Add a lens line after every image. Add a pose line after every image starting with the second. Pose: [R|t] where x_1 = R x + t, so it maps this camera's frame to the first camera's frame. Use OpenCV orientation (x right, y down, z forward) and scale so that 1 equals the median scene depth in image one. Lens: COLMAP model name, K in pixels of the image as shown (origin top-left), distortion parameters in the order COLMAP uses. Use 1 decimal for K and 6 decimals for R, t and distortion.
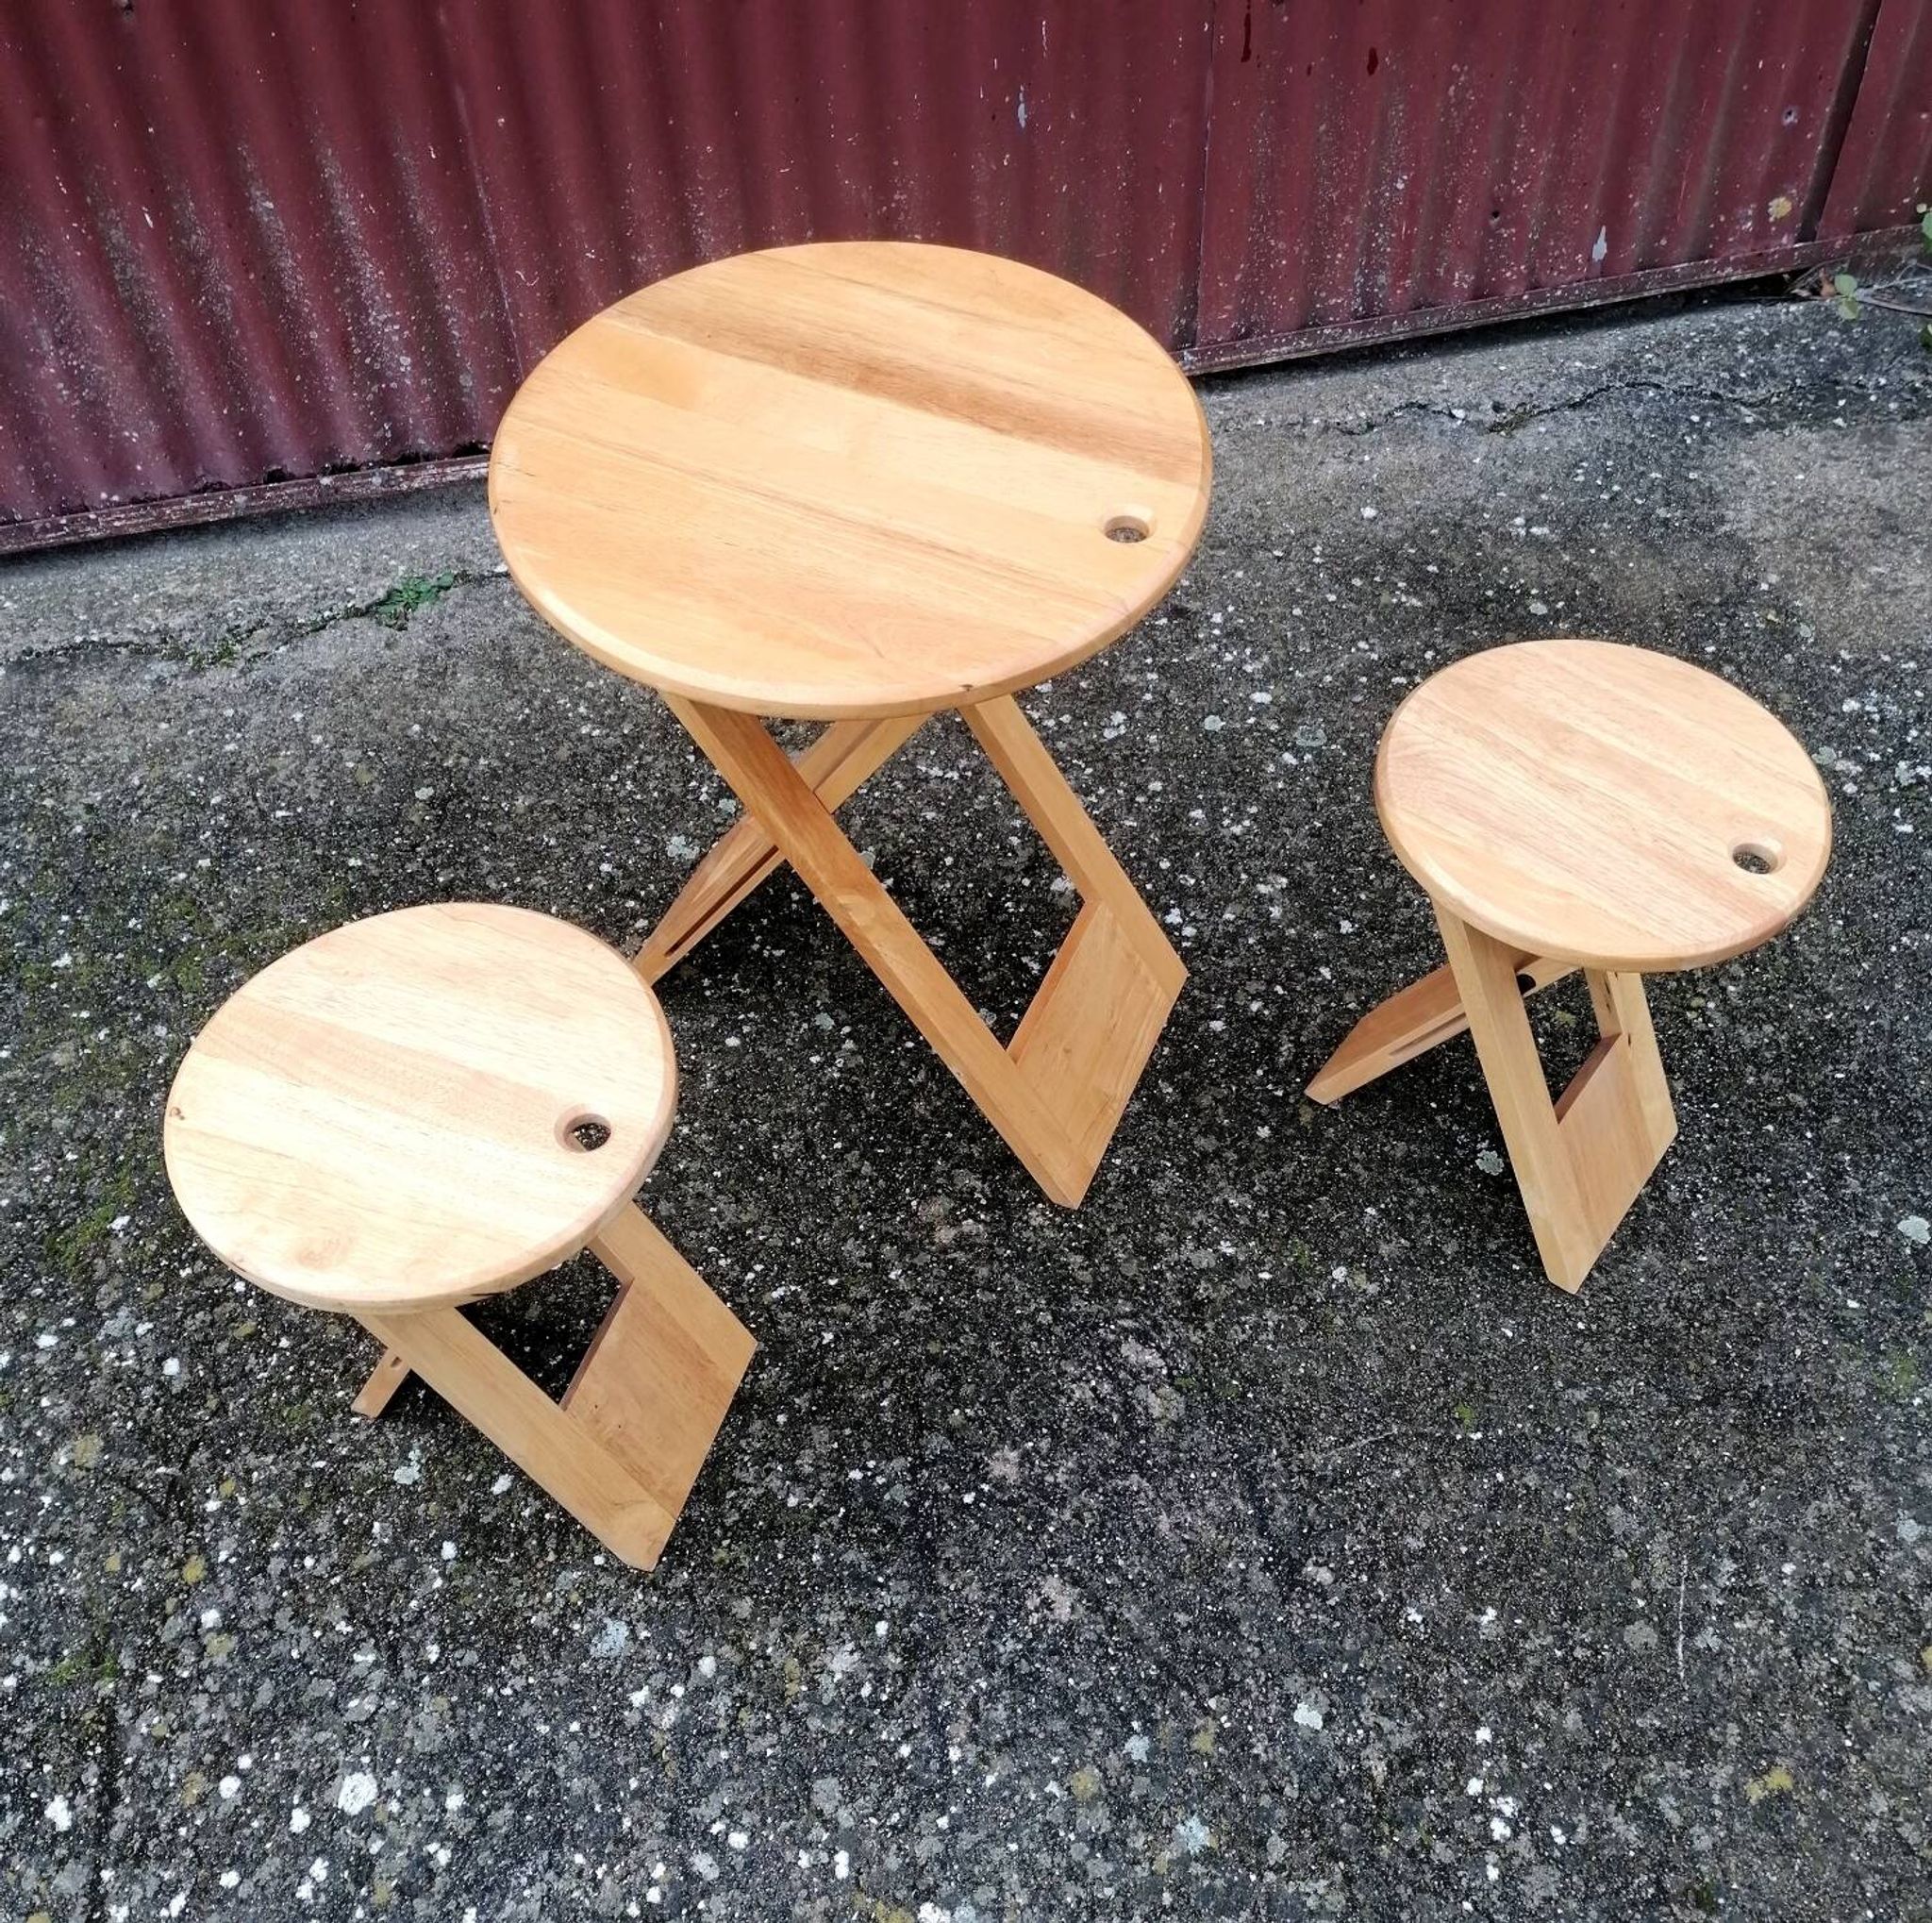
lens RADIAL K [[1915.4, 0, 973.2], [0, 1915.4, 1049.4], [0, 0, 1]] dist [0.102139, -0.132475]
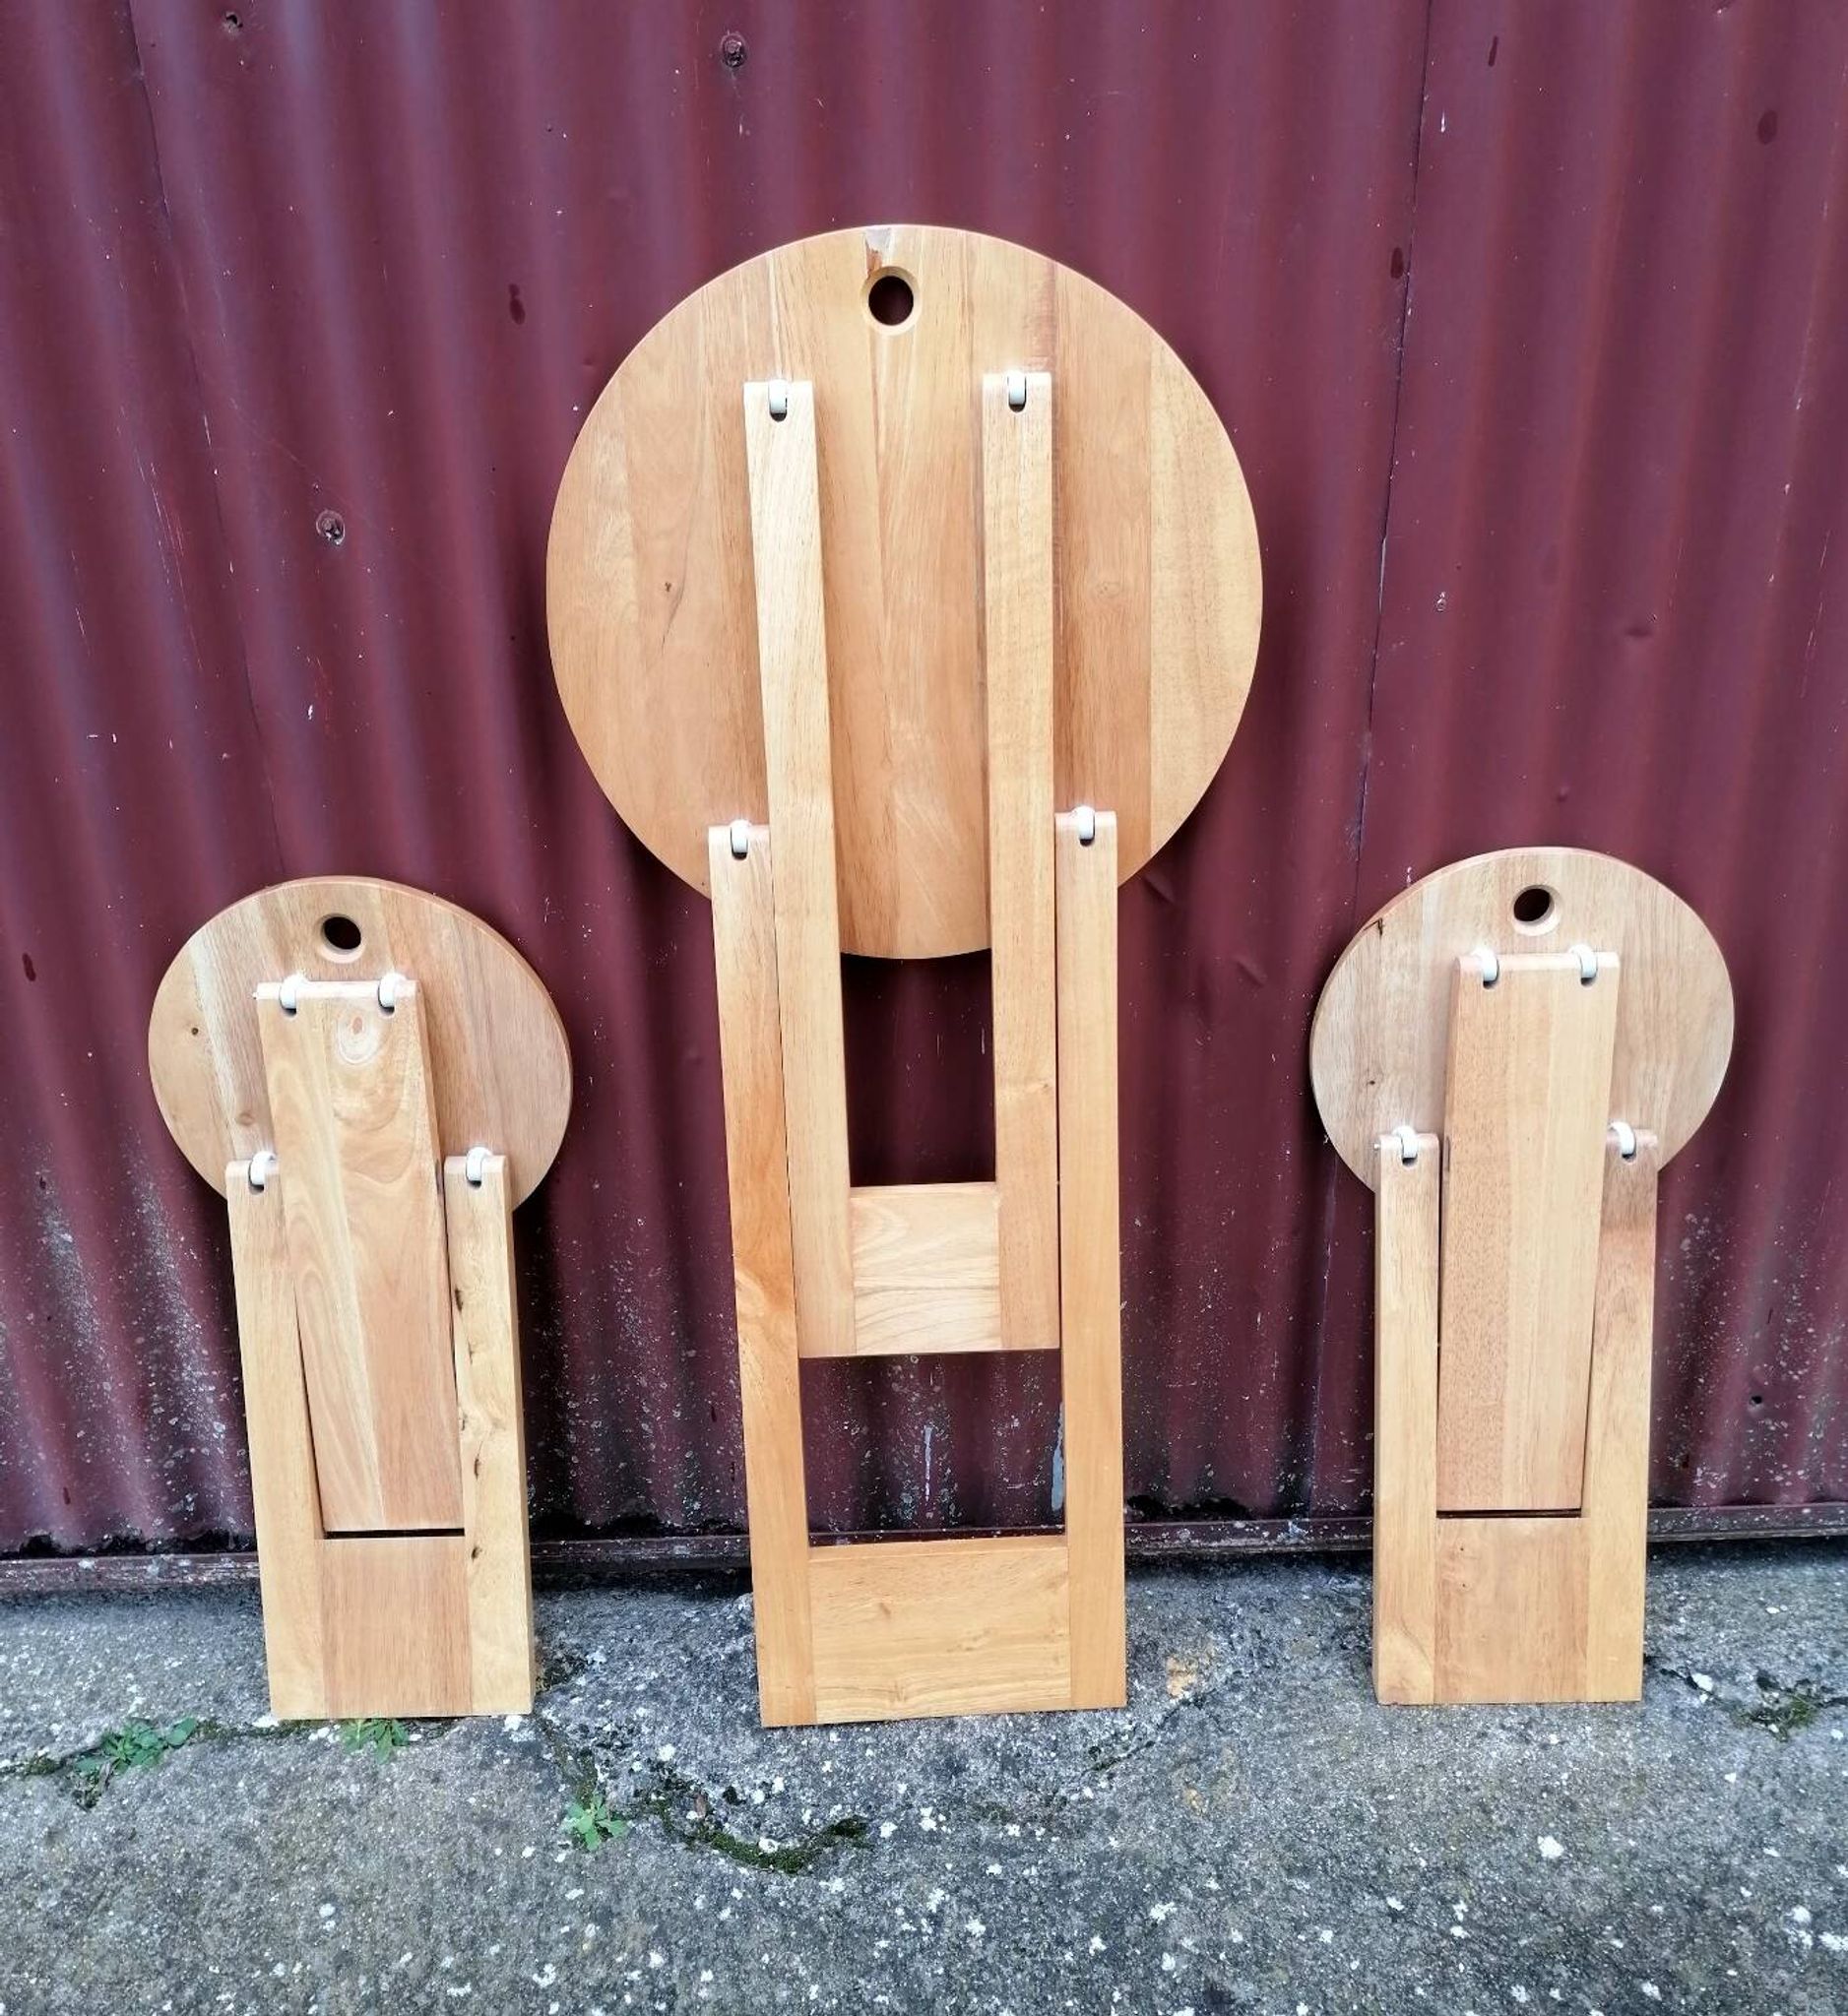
lens RADIAL K [[1832.2, 0, 928.6], [0, 1832.2, 1036.1], [0, 0, 1]] dist [0.116440, -0.164271]
pose [[0.976275, 0.099077, -0.192539, 0.130656], [-0.166916, 0.910763, -0.377691, -0.342635], [0.137937, 0.400868, 0.905692, 0.417027]]
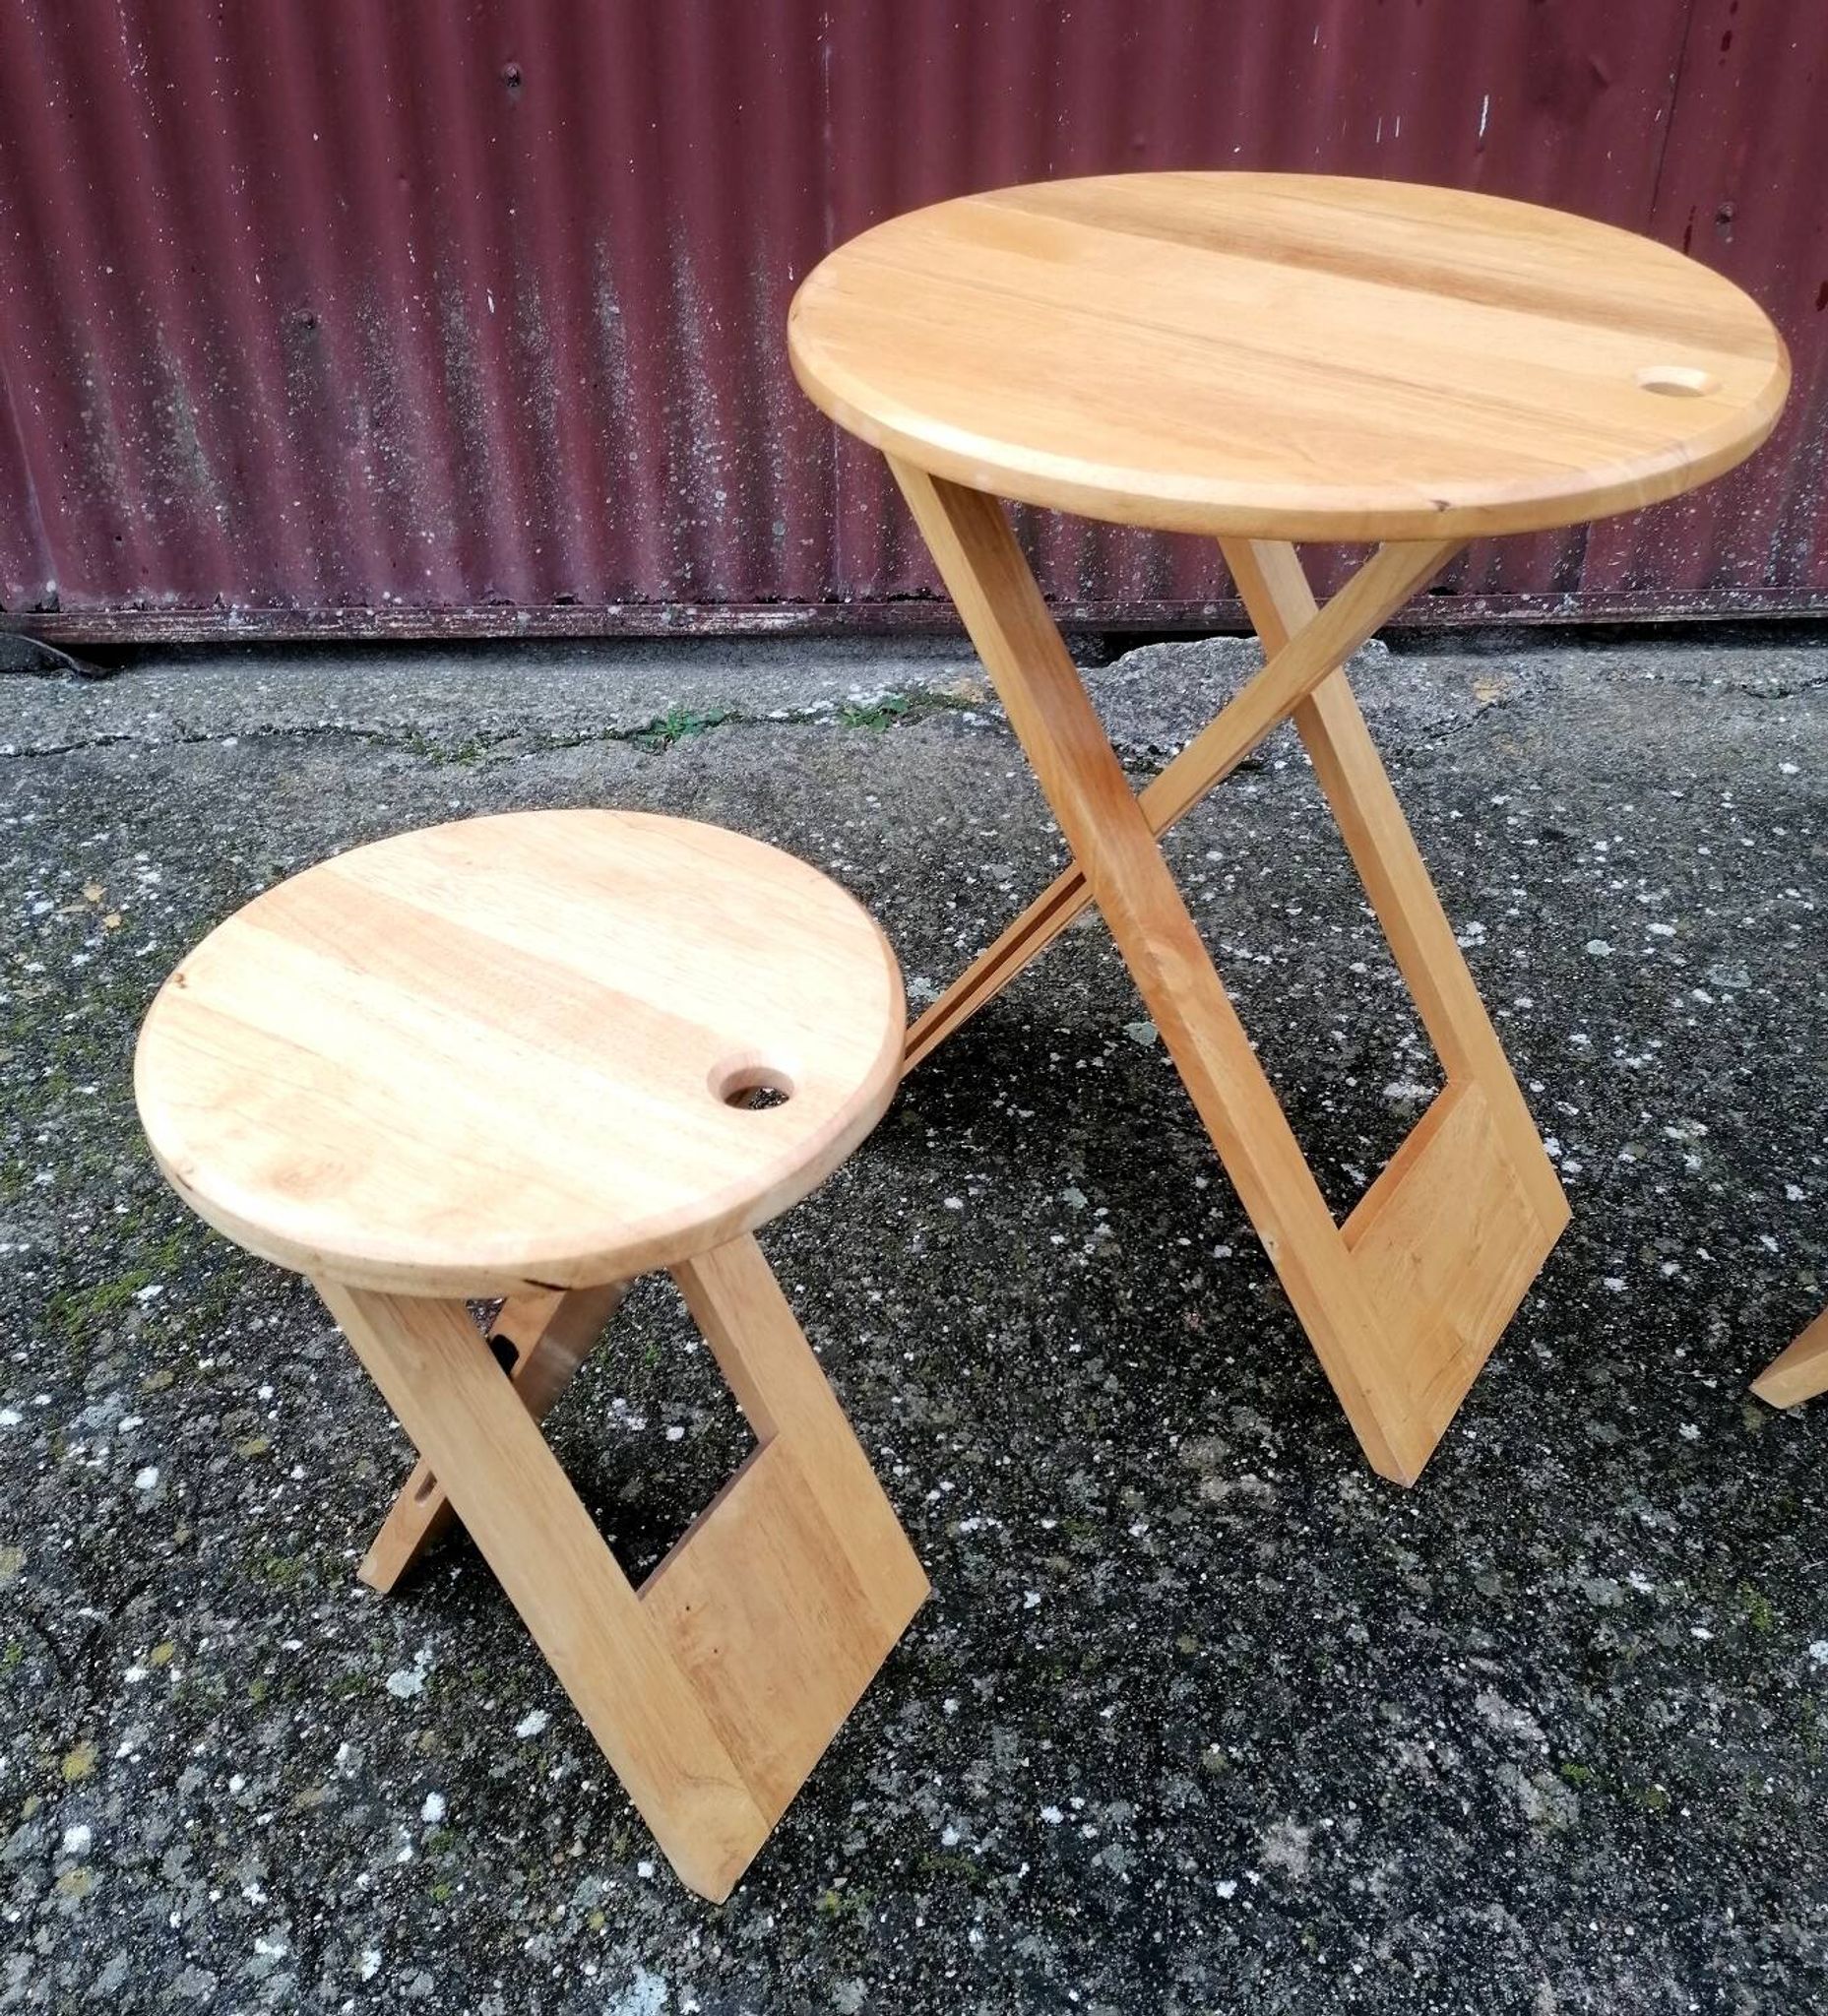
lens RADIAL K [[1796.0, 0, 918.5], [0, 1796.0, 1021.5], [0, 0, 1]] dist [0.103249, -0.147627]
pose [[0.980116, 0.133140, -0.147127, -0.045919], [-0.166567, 0.955004, -0.245405, 0.113303], [0.107834, 0.265032, 0.958191, 0.309018]]
